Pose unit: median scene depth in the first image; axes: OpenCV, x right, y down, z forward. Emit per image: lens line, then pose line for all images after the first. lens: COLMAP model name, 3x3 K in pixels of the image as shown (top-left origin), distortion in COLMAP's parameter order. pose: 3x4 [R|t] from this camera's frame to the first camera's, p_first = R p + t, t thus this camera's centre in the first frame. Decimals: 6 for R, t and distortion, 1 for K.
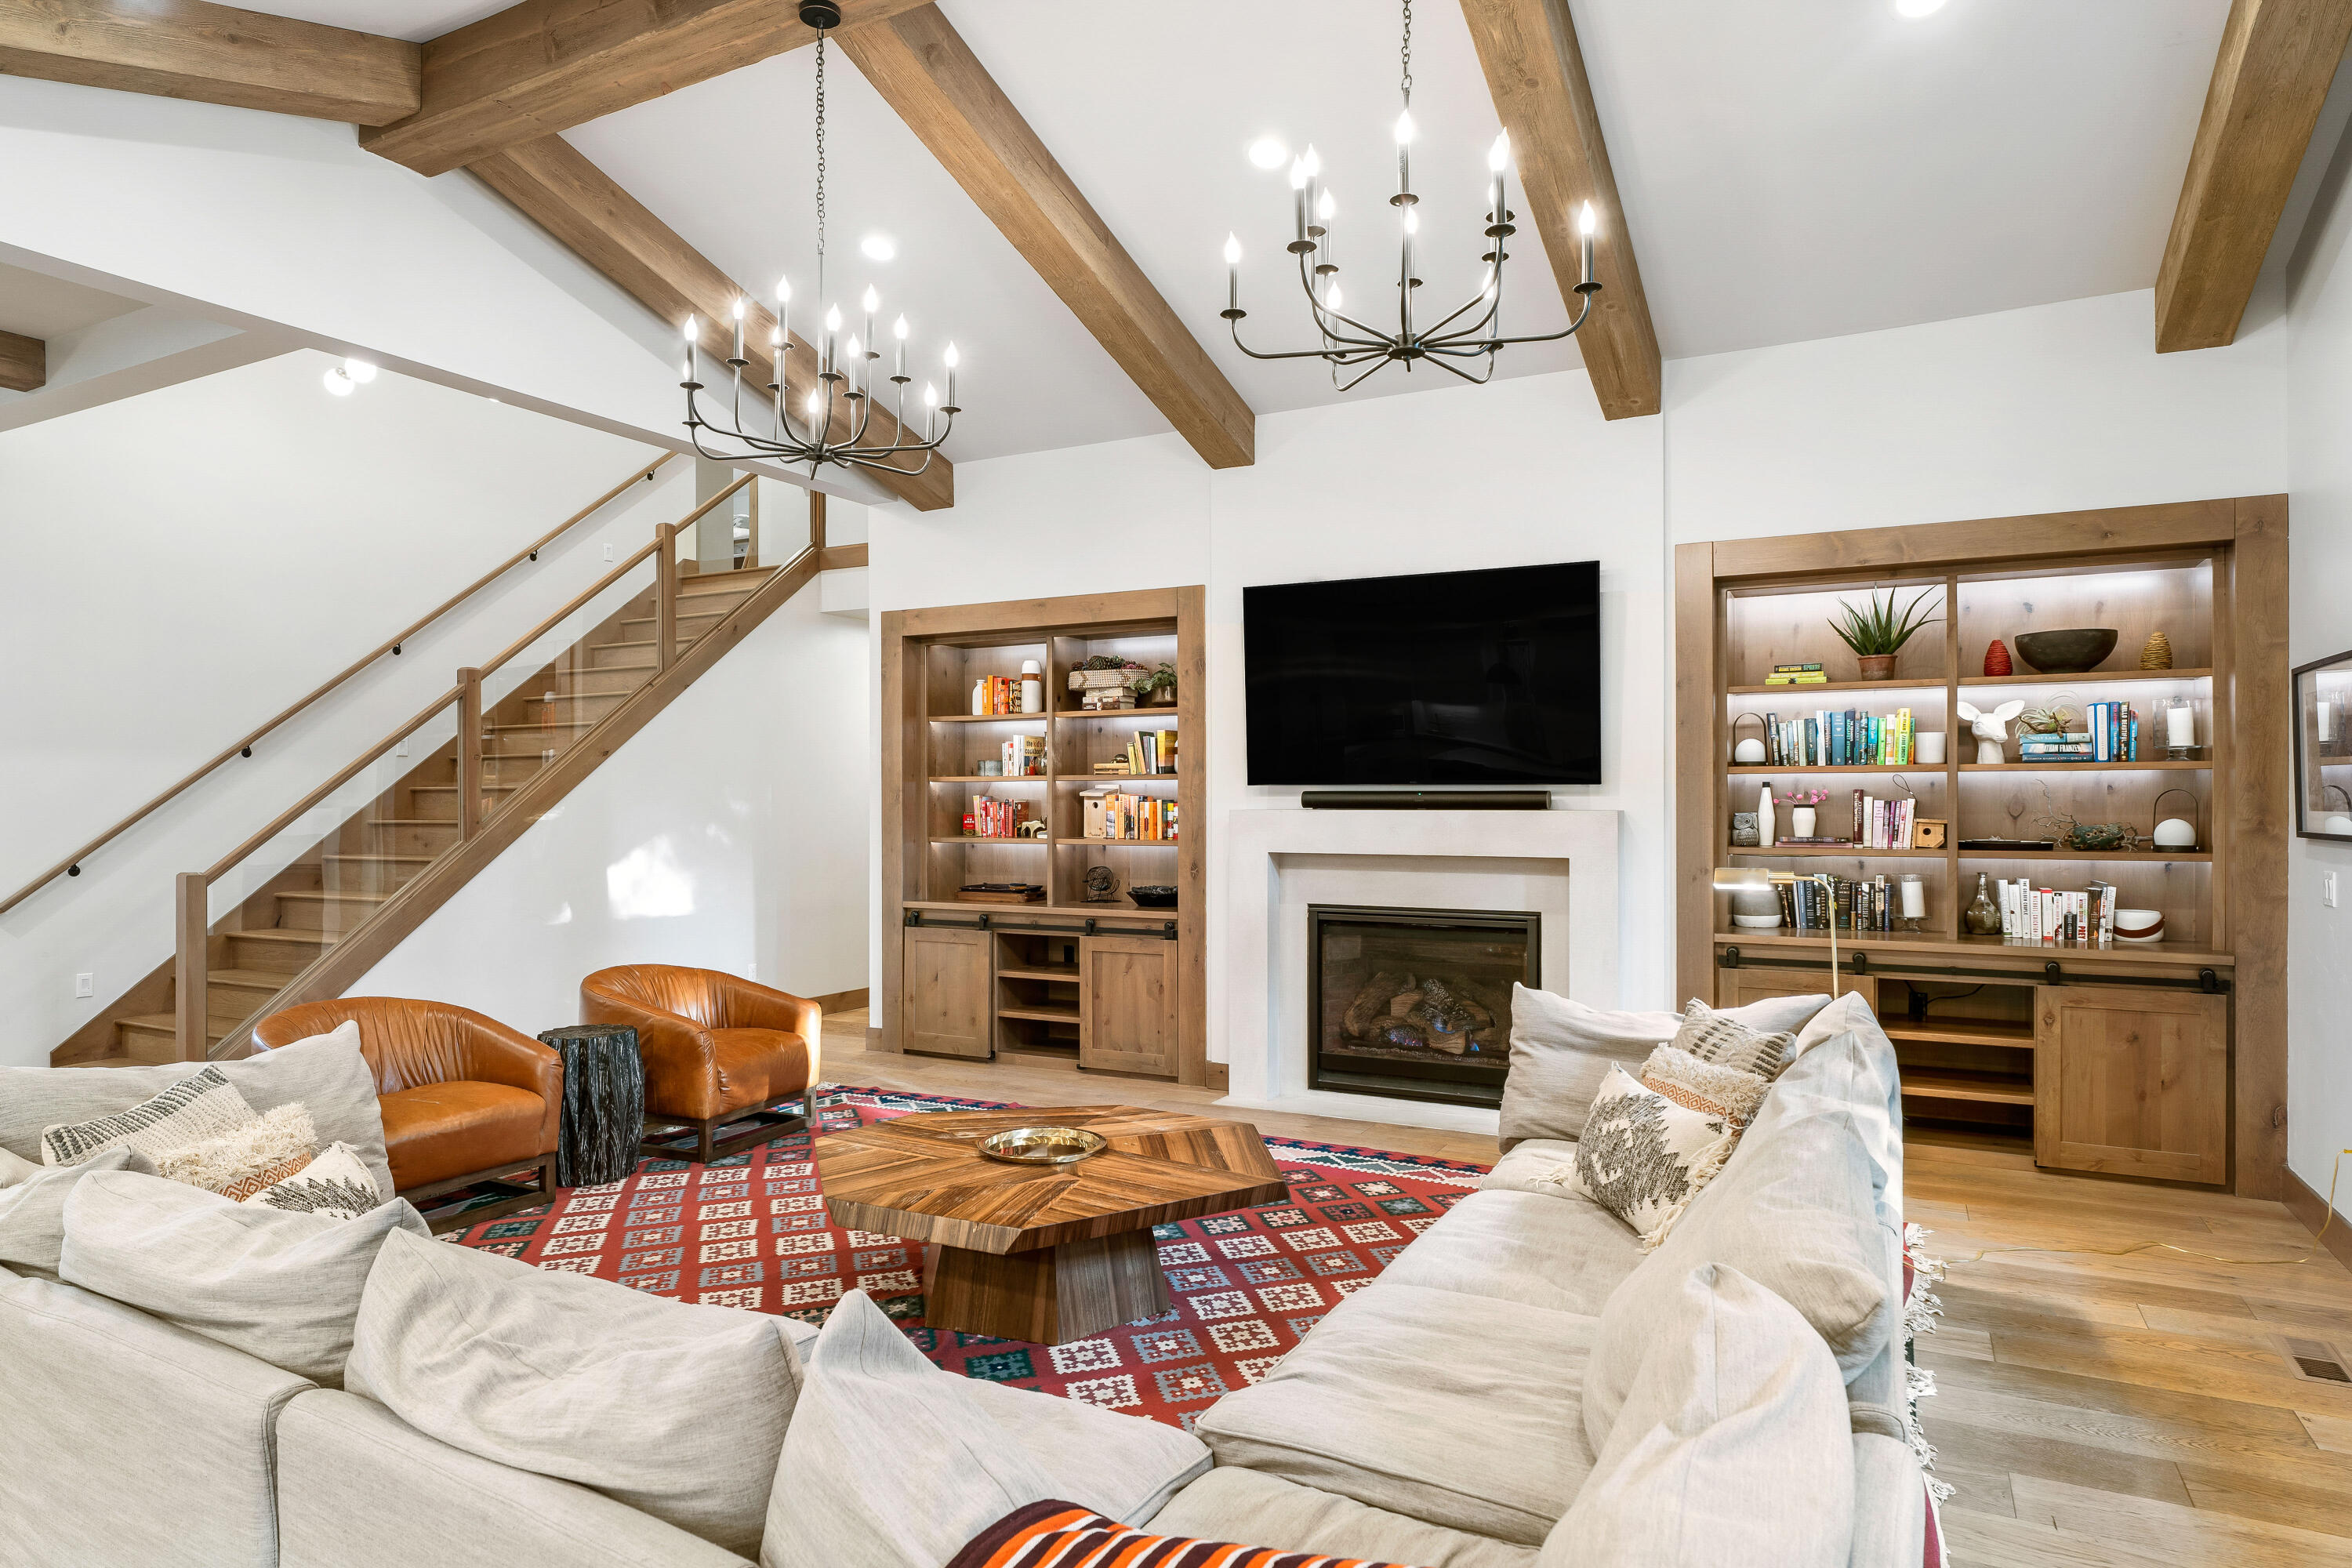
lens RADIAL K [[1351.0, 0, 1177.1], [0, 1351.0, 814.2], [0, 0, 1]] dist [-0.006196, 0.002085]
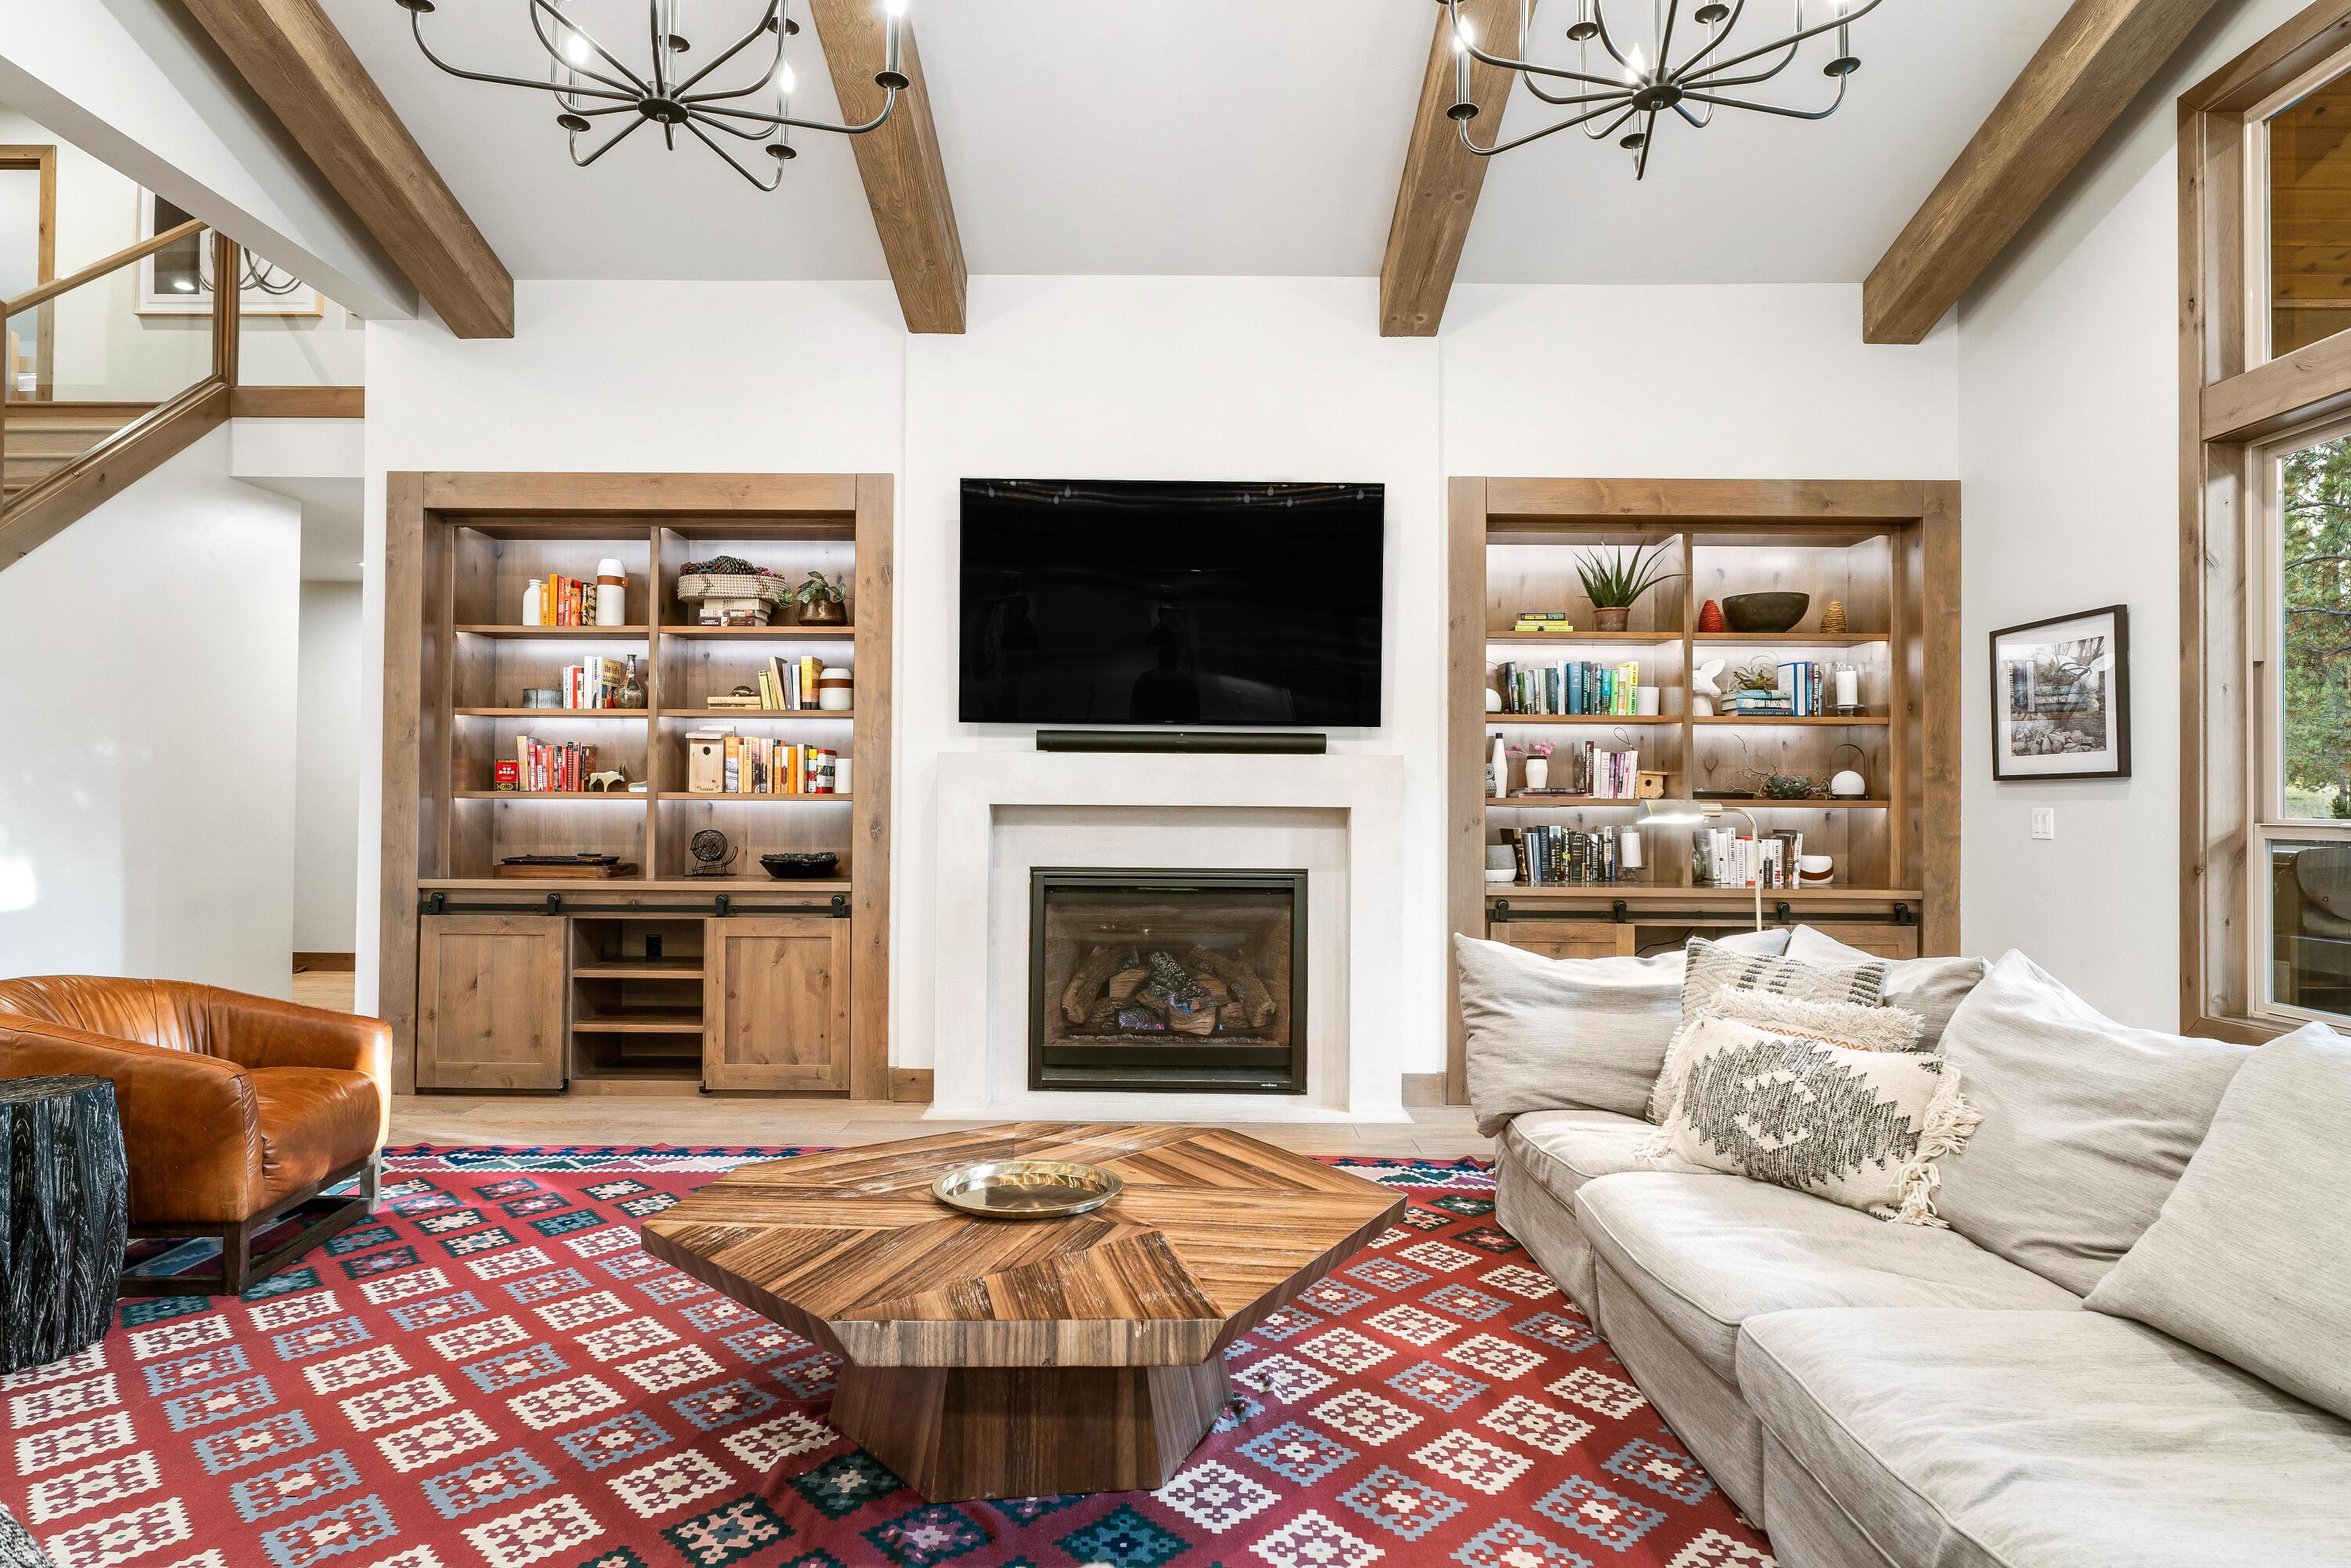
lens RADIAL K [[1361.2, 0, 1175.5], [0, 1361.2, 784.0], [0, 0, 1]] dist [-0.006156, 0.001989]
pose [[0.888207, 0.014692, 0.459208, -0.235471], [-0.004151, 0.999704, -0.023957, 0.039376], [-0.459425, 0.019372, 0.888005, 0.240122]]
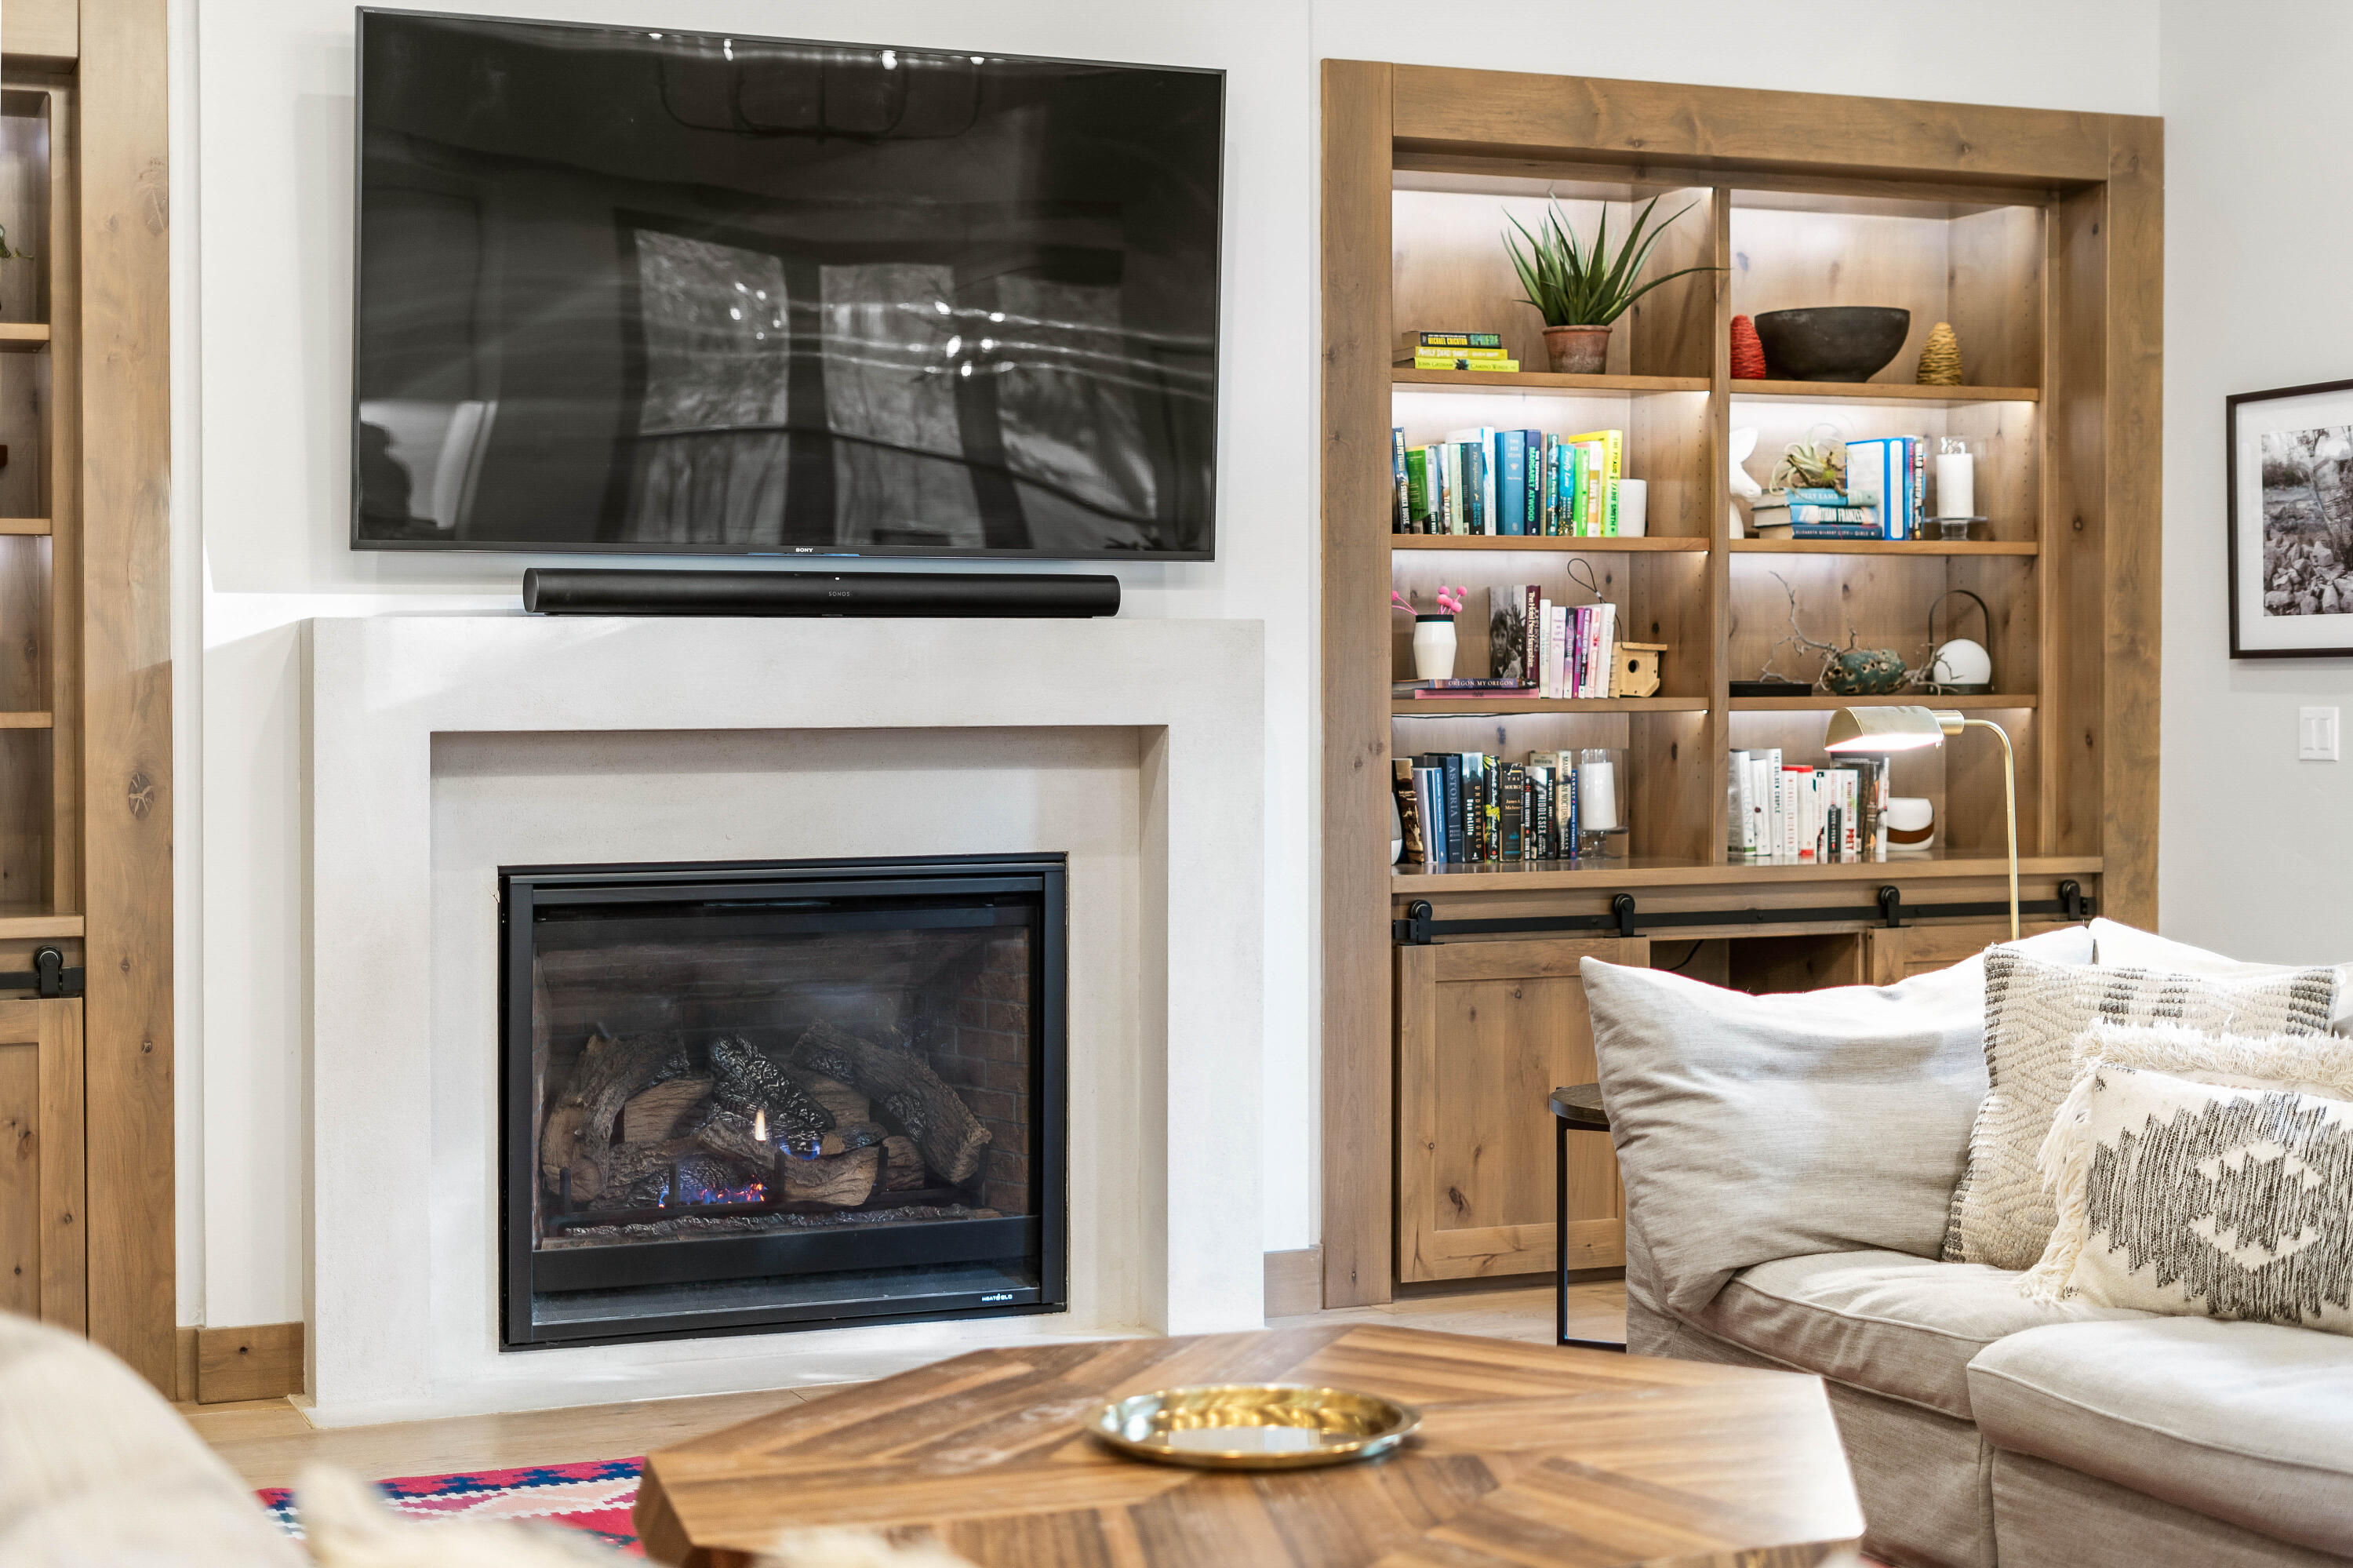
lens RADIAL K [[3370.1, 0, 1176.5], [0, 3370.1, 784.0], [0, 0, 1]] dist [-0.000138, -0.029648]
pose [[0.650607, -0.023648, 0.759047, -0.560062], [0.012936, 0.999715, 0.020058, 0.029816], [-0.759305, -0.003231, 0.650727, 0.266566]]
